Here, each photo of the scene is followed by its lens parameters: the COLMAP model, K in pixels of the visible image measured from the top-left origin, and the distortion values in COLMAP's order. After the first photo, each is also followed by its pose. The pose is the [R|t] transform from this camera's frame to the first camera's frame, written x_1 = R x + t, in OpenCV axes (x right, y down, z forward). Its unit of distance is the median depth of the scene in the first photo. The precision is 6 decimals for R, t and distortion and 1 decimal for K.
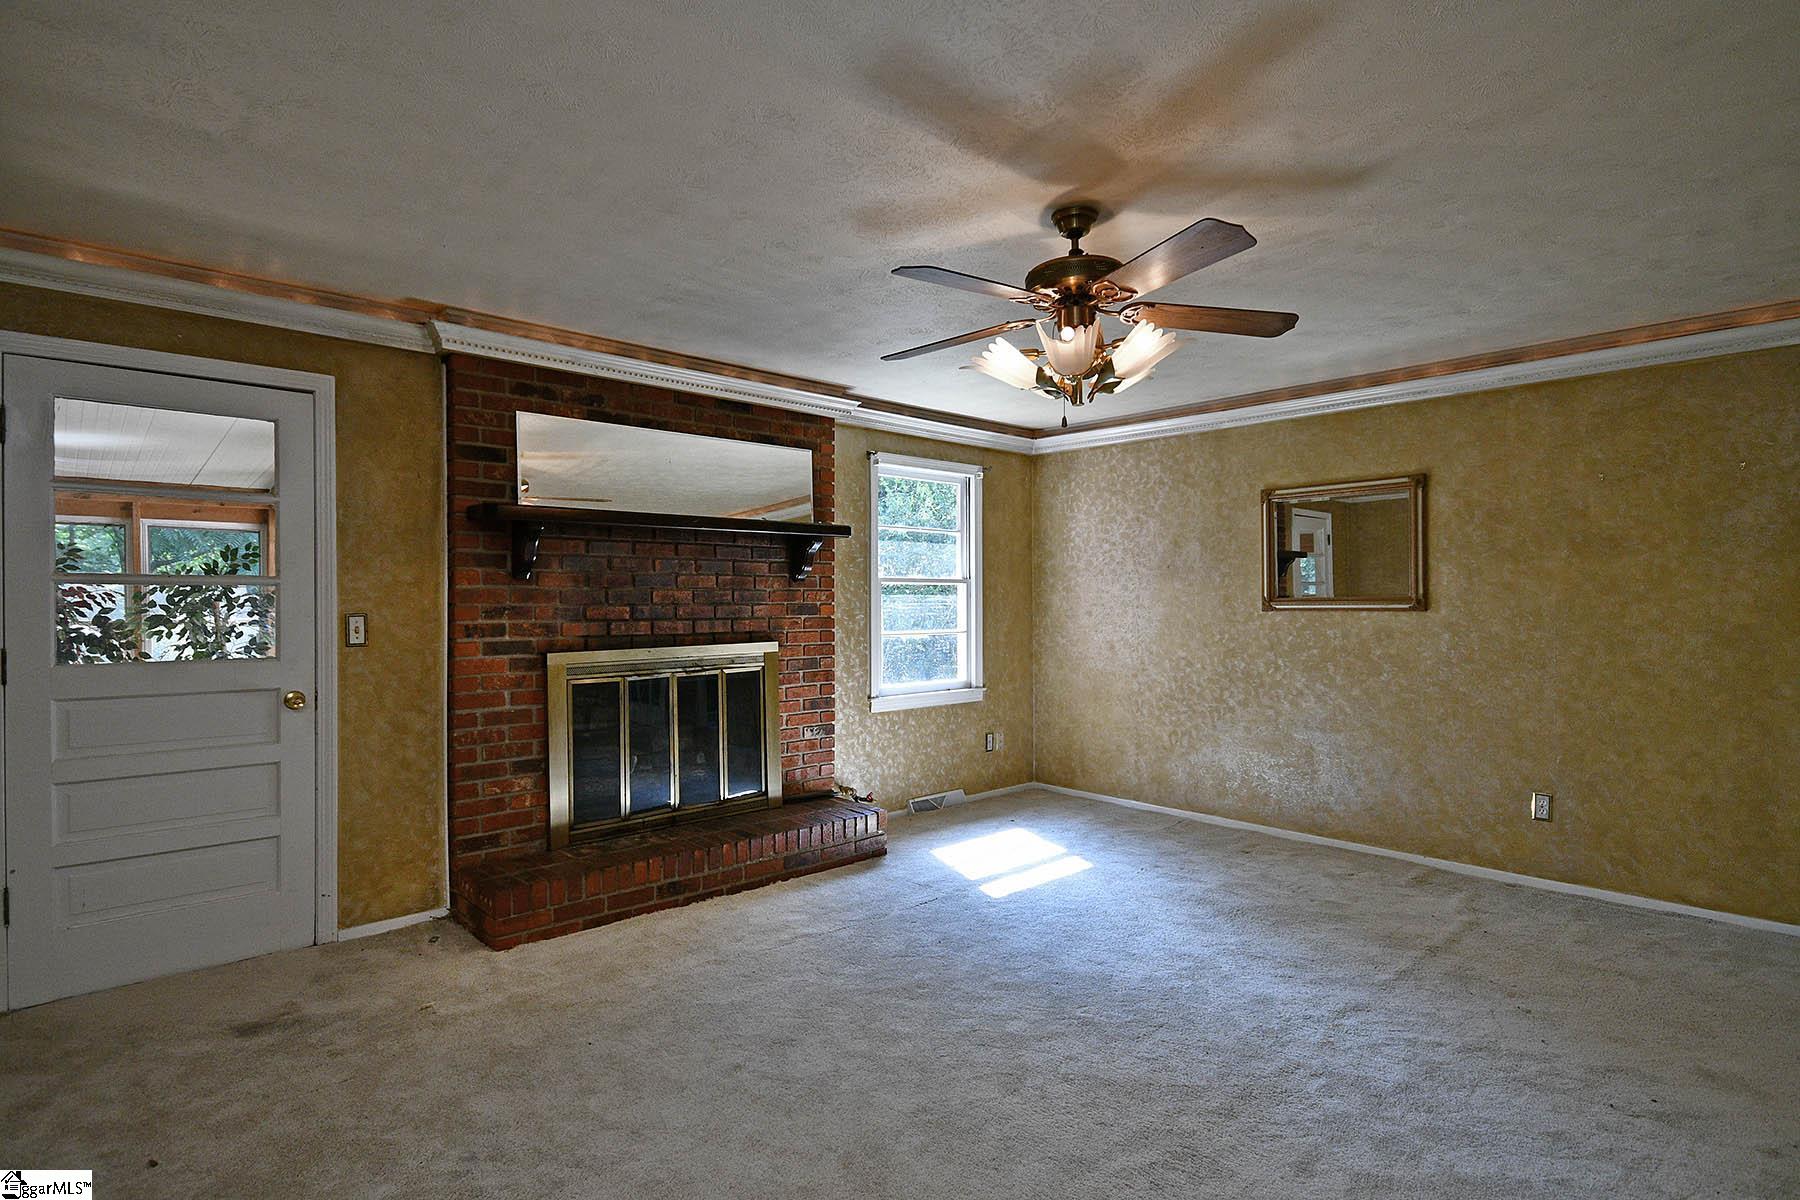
lens RADIAL K [[908.3, 0, 900.0], [0, 908.3, 600.0], [0, 0, 1]] dist [0.002783, 0.000639]
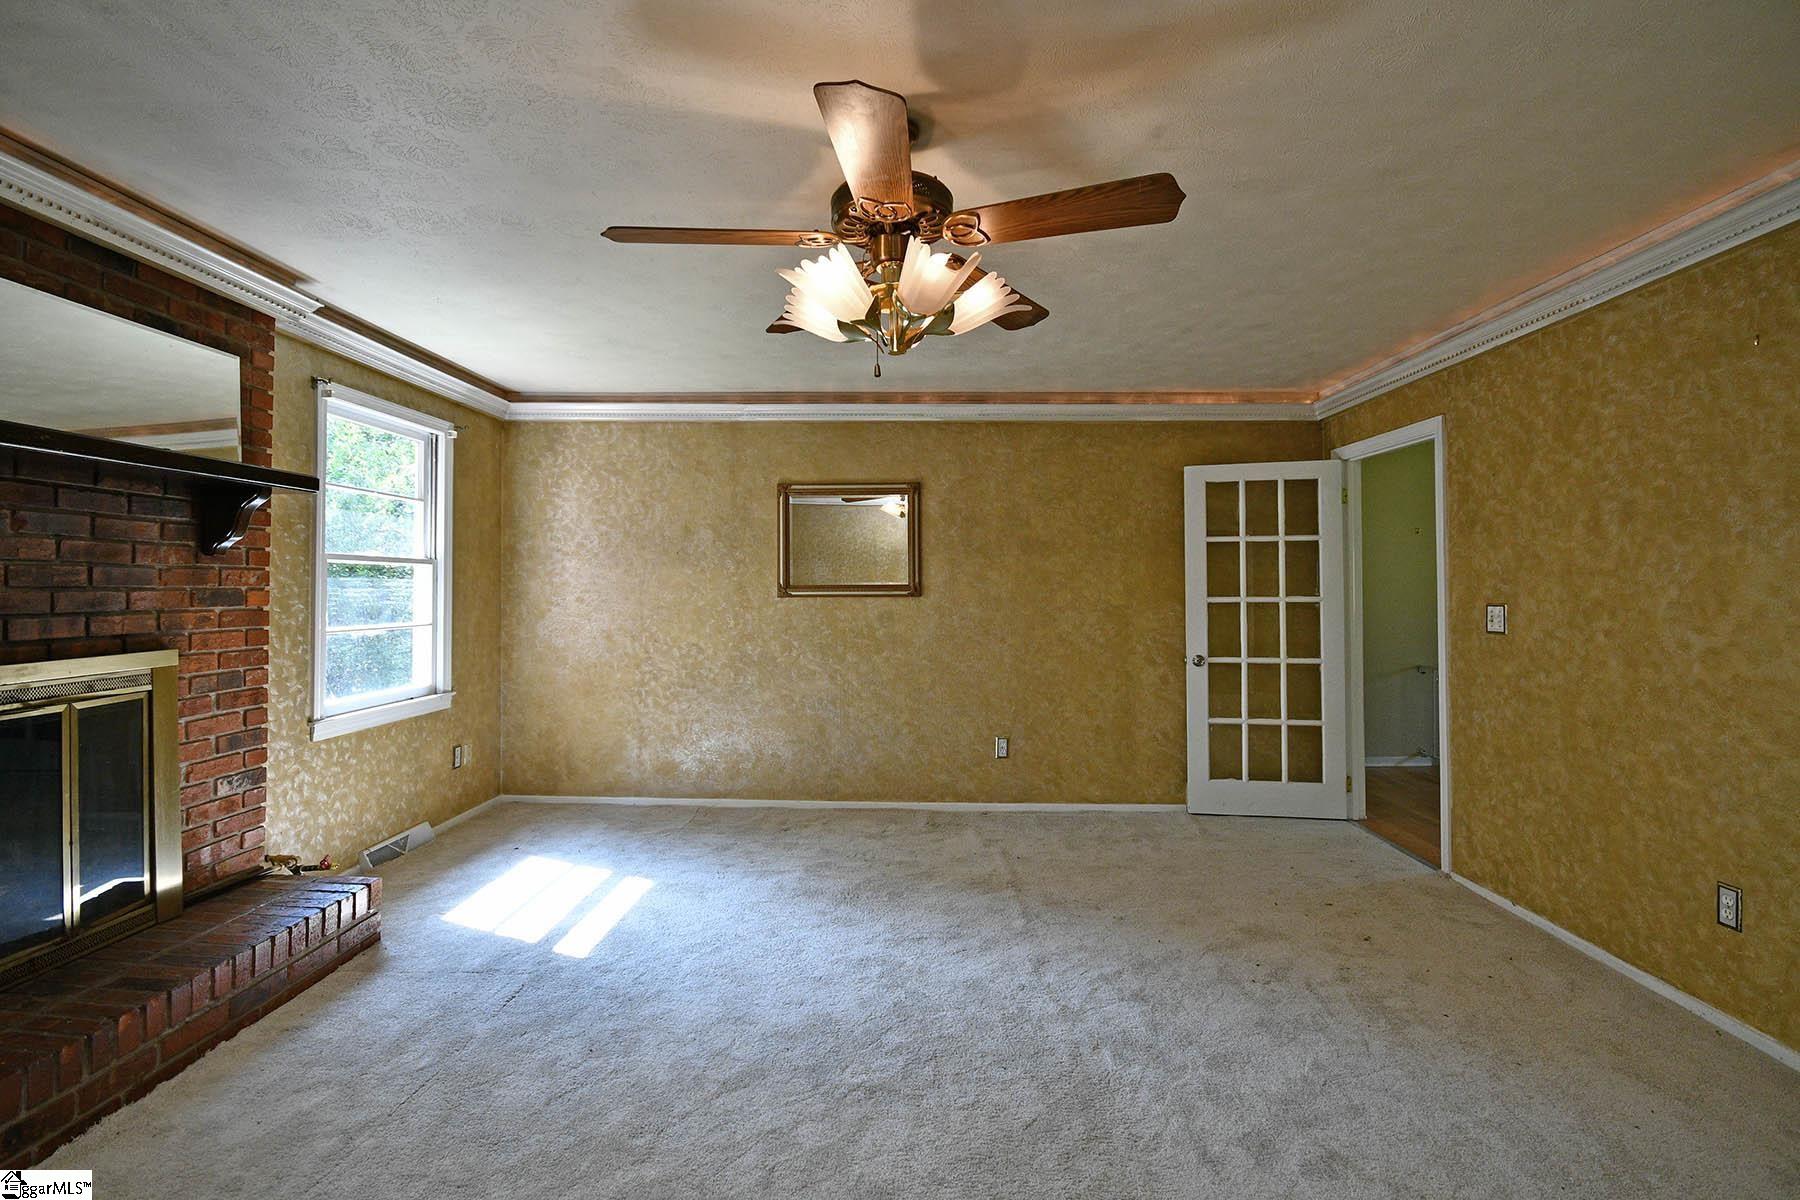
lens RADIAL K [[794.1, 0, 908.0], [0, 794.1, 571.6], [0, 0, 1]] dist [-0.004919, -0.000535]
pose [[0.700270, 0.019010, 0.713625, -0.166878], [-0.004708, 0.999747, -0.022012, 0.002023], [-0.713862, 0.012055, 0.700182, 0.252777]]
